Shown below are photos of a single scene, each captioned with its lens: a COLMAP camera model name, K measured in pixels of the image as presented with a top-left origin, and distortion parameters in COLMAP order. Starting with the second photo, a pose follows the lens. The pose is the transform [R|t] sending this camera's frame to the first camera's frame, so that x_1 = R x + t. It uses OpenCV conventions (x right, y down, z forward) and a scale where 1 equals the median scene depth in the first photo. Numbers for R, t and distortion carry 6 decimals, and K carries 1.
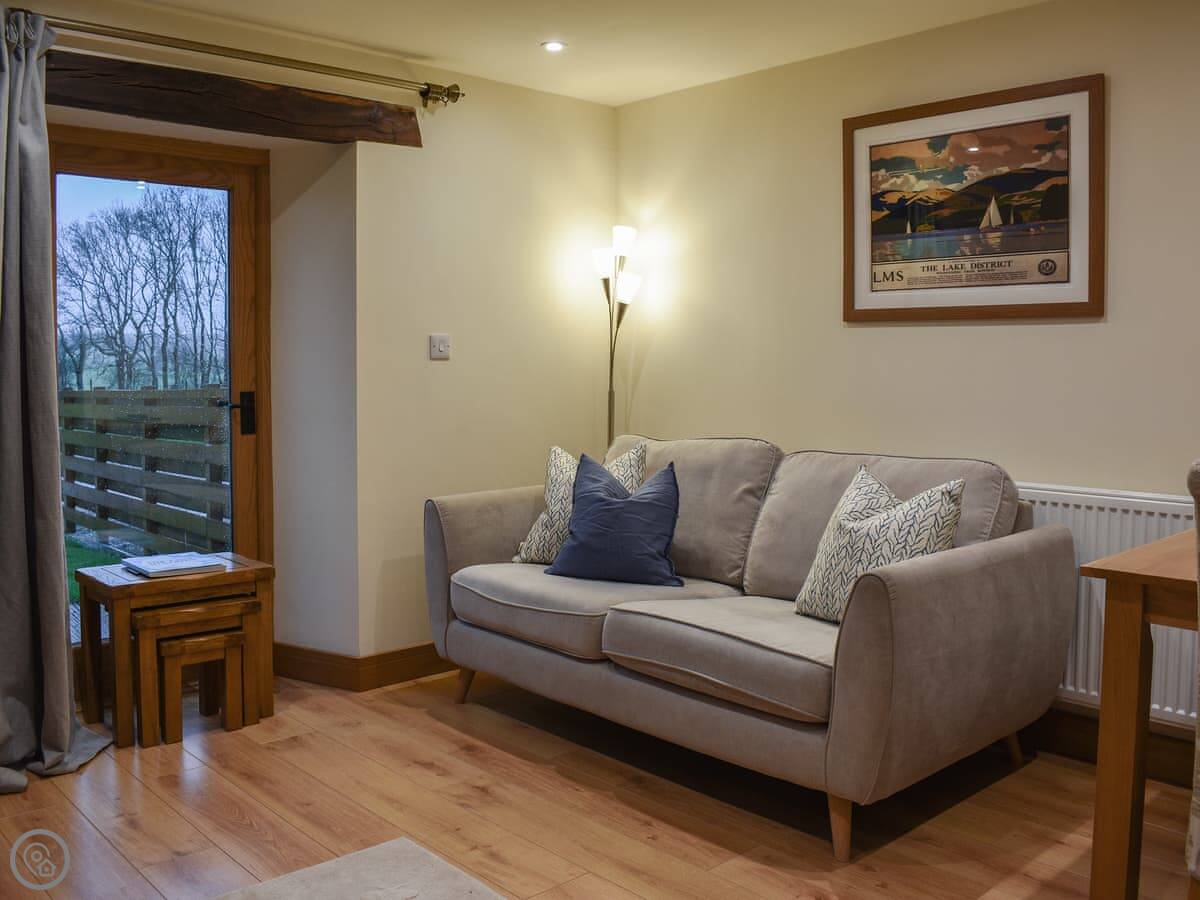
lens RADIAL K [[1060.7, 0, 600.0], [0, 1060.7, 450.0], [0, 0, 1]] dist [-0.094837, 0.007523]
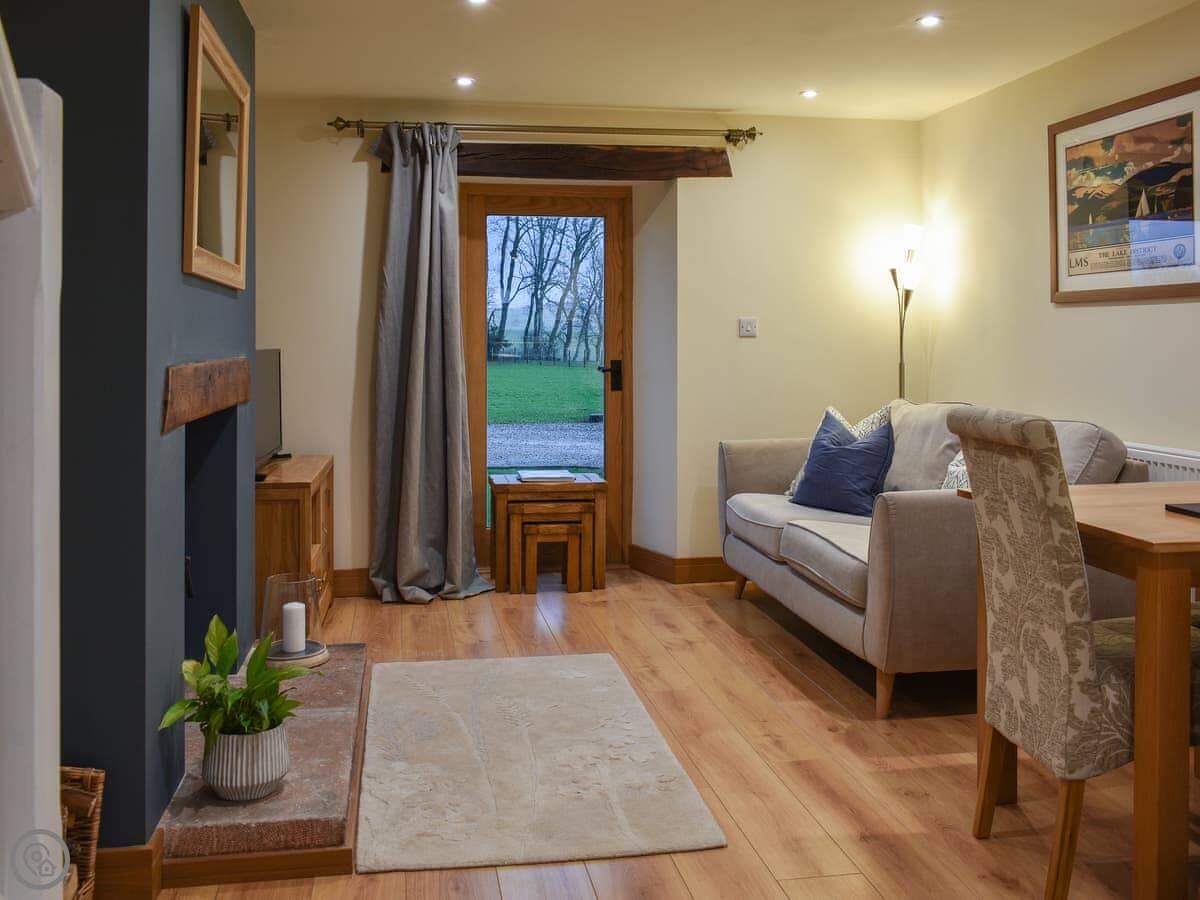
lens RADIAL K [[1099.5, 0, 603.4], [0, 1099.5, 412.9], [0, 0, 1]] dist [-0.060813, 0.007563]
pose [[0.838617, 0.032723, -0.543738, 0.503338], [-0.040918, 0.999158, -0.002977, 0.021677], [0.543183, 0.024745, 0.839250, -0.263260]]
